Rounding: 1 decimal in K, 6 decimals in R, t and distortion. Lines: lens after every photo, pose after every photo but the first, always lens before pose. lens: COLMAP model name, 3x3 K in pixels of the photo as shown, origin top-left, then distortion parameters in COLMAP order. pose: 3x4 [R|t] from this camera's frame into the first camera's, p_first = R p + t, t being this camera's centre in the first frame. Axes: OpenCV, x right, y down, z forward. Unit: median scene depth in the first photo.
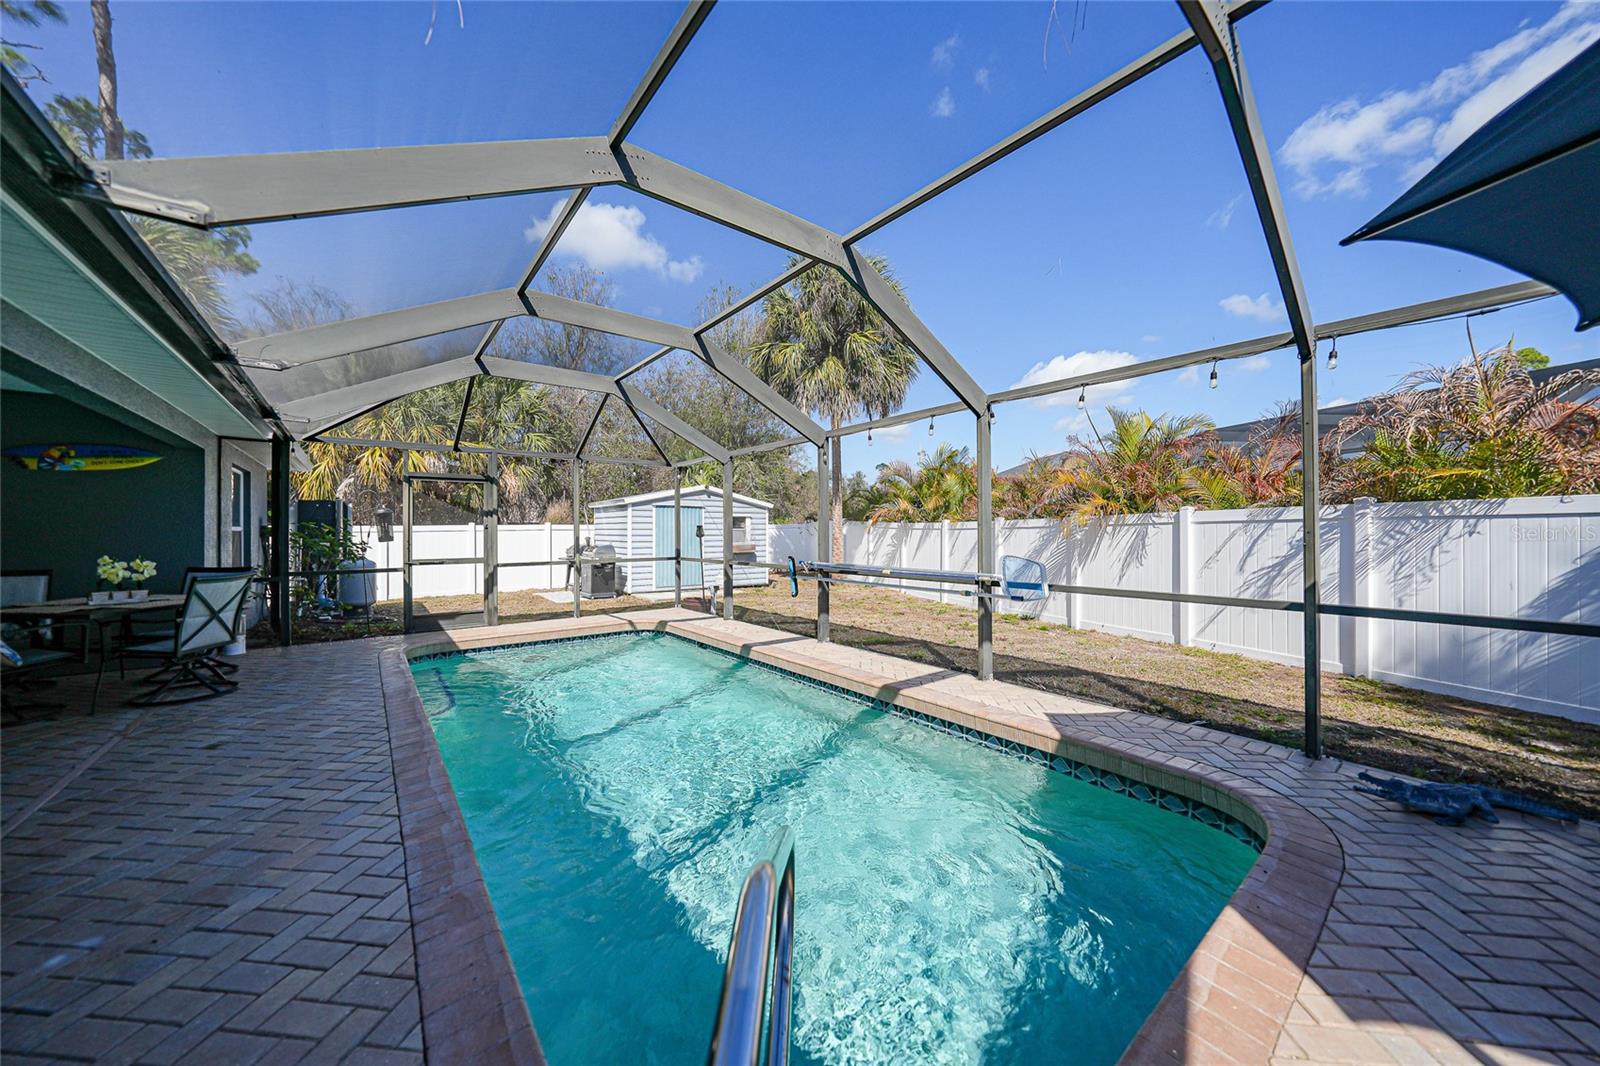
lens RADIAL K [[563.4, 0, 793.3], [0, 563.4, 531.2], [0, 0, 1]] dist [-0.006959, -0.000015]
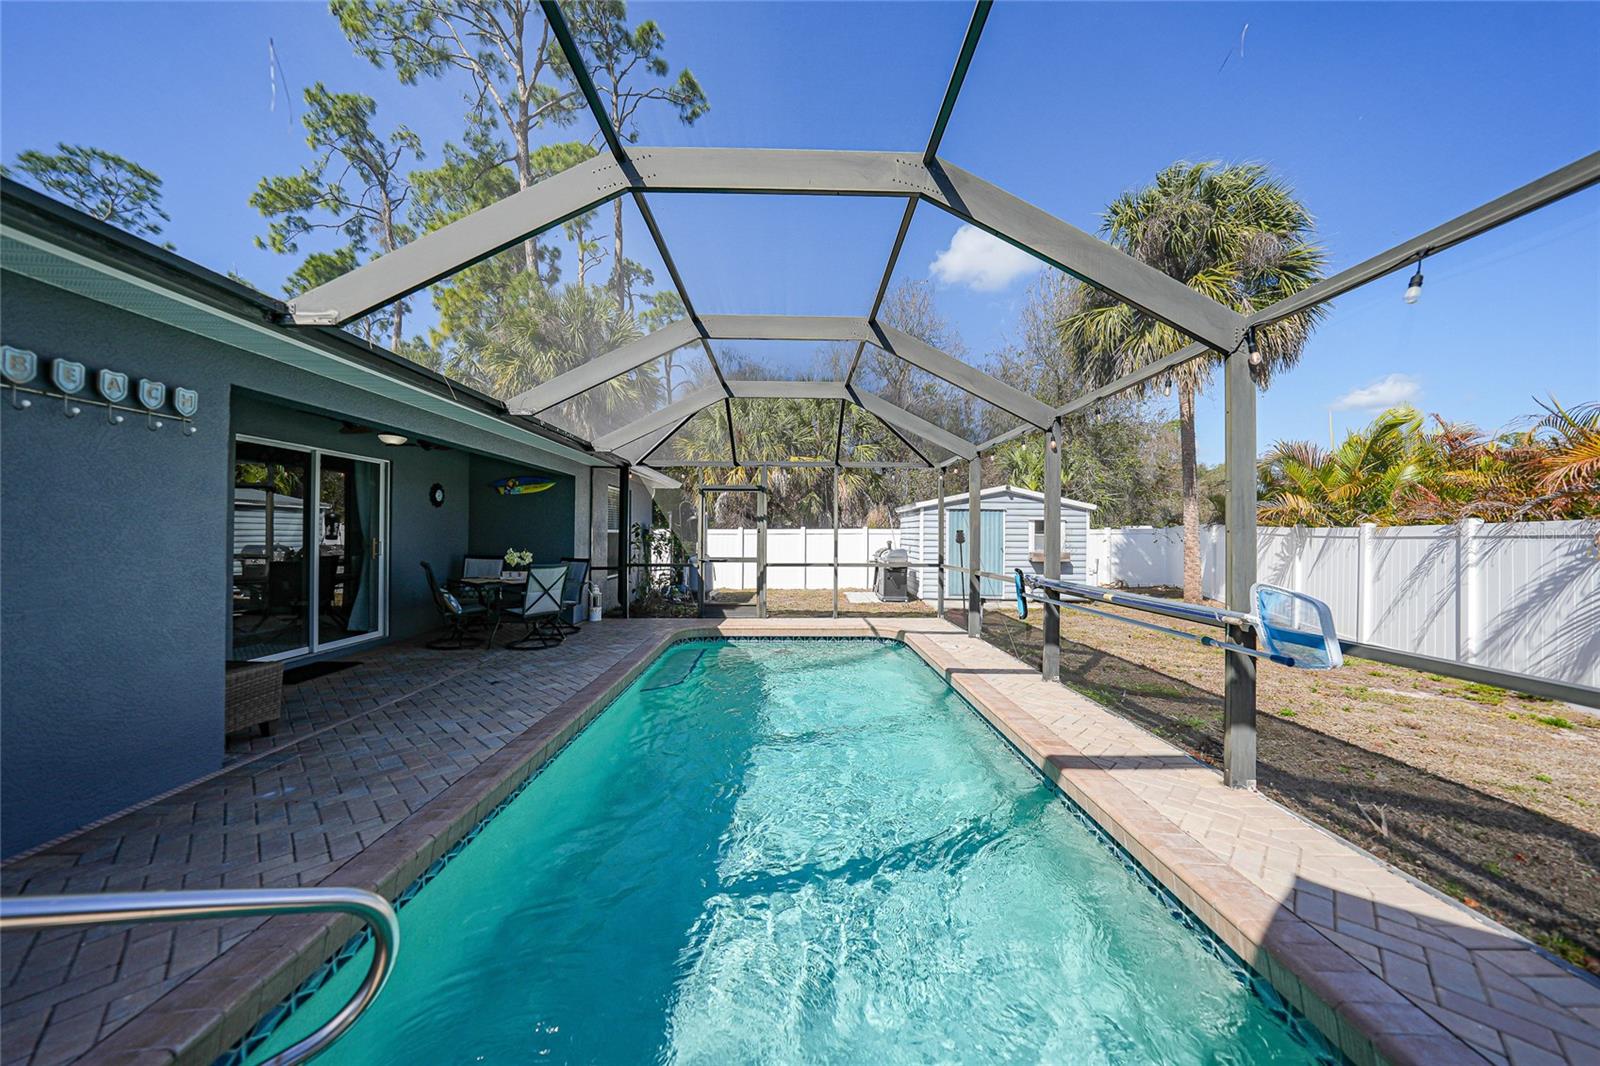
lens RADIAL K [[555.1, 0, 797.1], [0, 555.1, 528.8], [0, 0, 1]] dist [-0.031874, 0.007520]
pose [[0.800444, 0.003040, -0.599400, 0.166764], [-0.010118, 0.999913, -0.008440, -0.002520], [0.599322, 0.012820, 0.800405, 0.130014]]
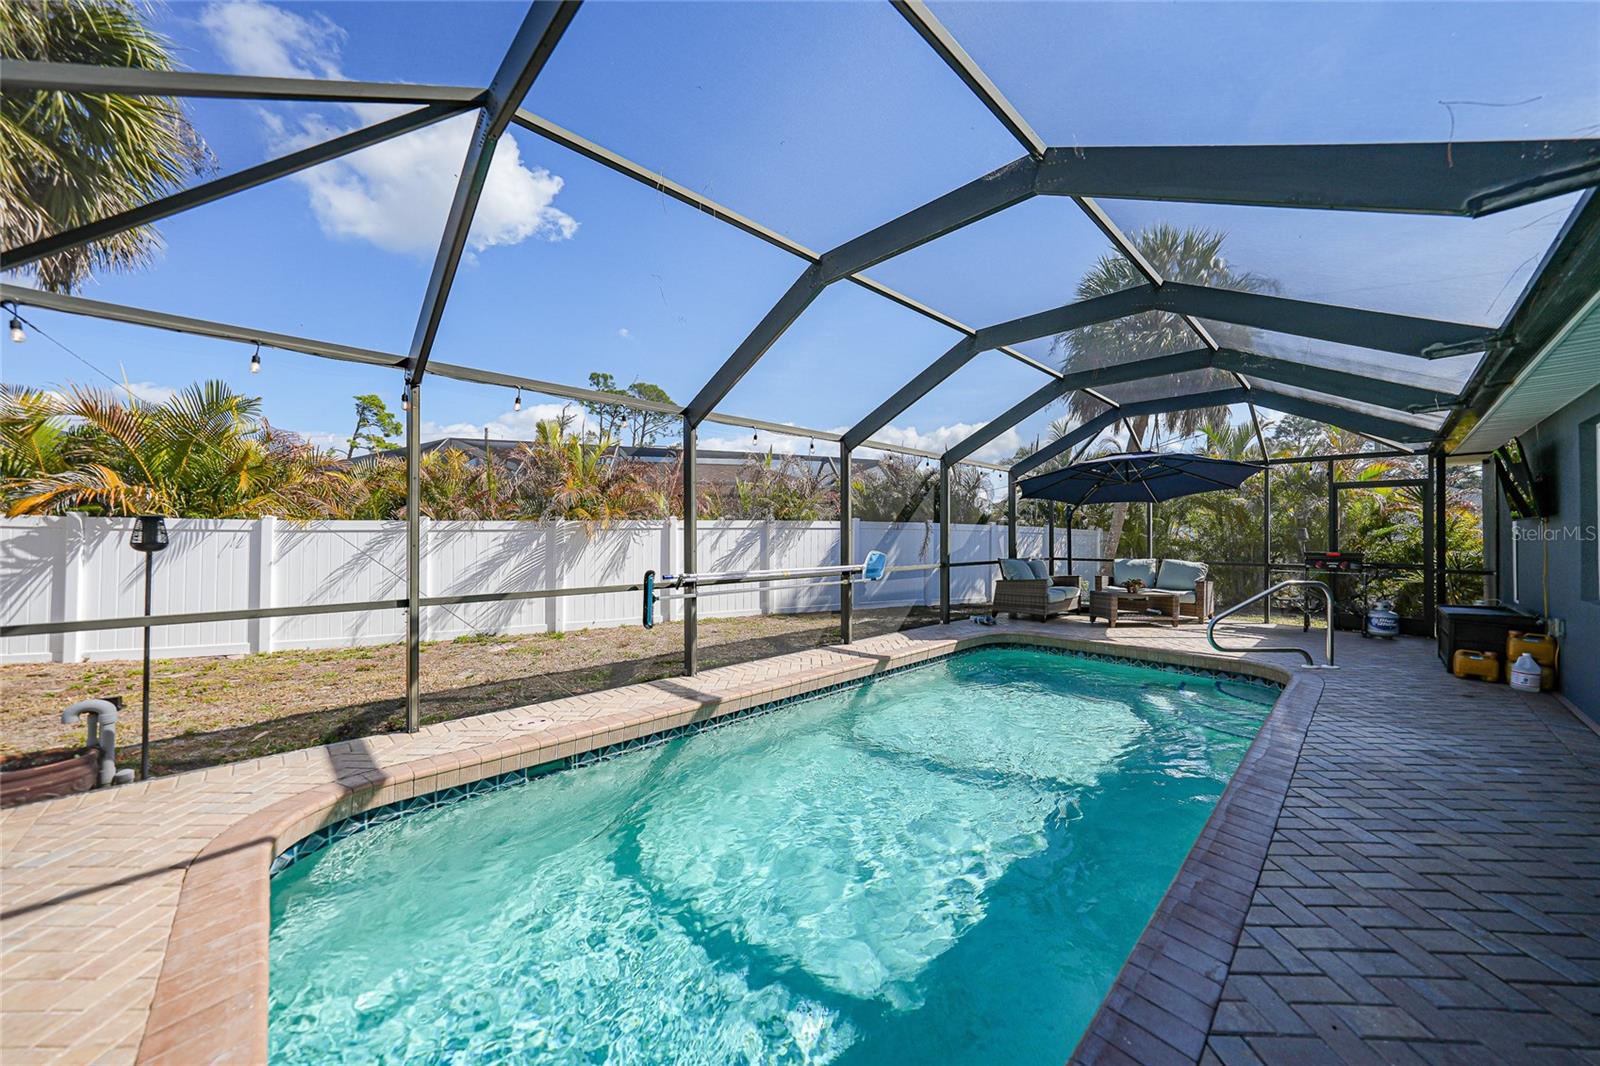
lens RADIAL K [[555.1, 0, 797.1], [0, 555.1, 528.8], [0, 0, 1]] dist [-0.031874, 0.007520]
pose [[-0.103154, 0.014279, 0.994563, -0.531493], [-0.001142, 0.999895, -0.014474, 0.002373], [-0.994665, -0.002629, -0.103126, 0.667425]]
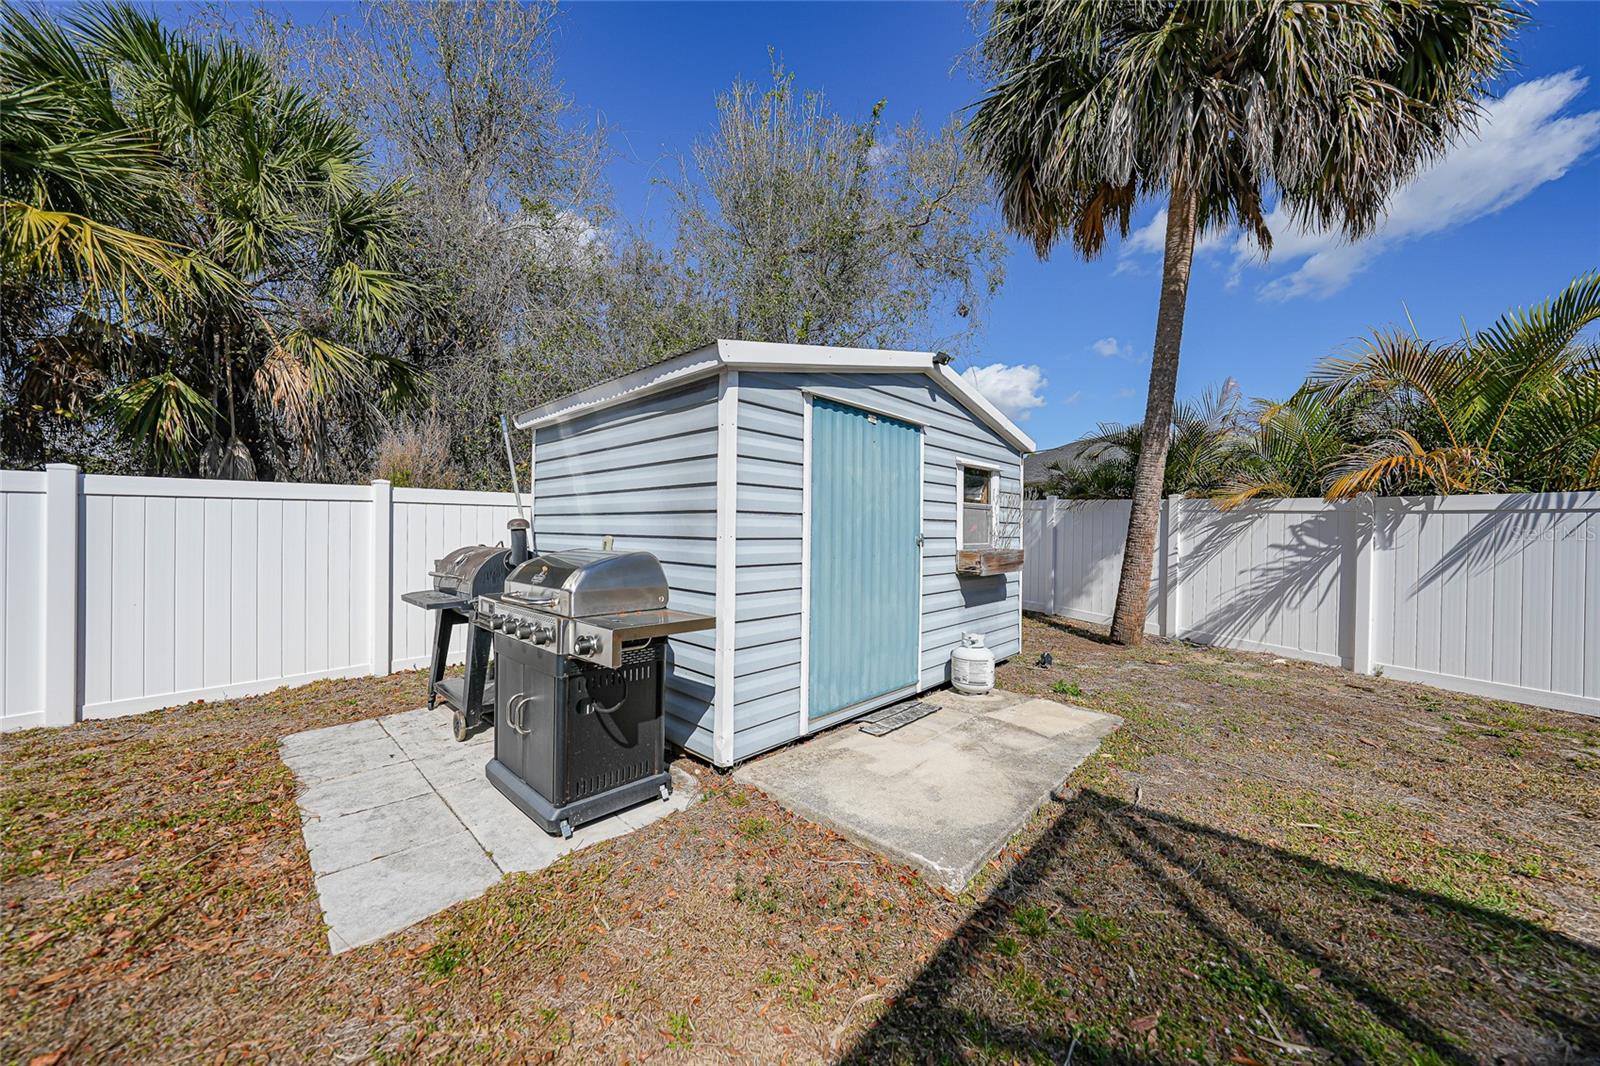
lens RADIAL K [[563.4, 0, 793.3], [0, 563.4, 531.2], [0, 0, 1]] dist [-0.006959, -0.000015]
pose [[0.987431, 0.009403, 0.157771, -0.427348], [-0.010175, 0.999940, 0.004091, 0.020311], [-0.157723, -0.005645, 0.987467, 1.096393]]
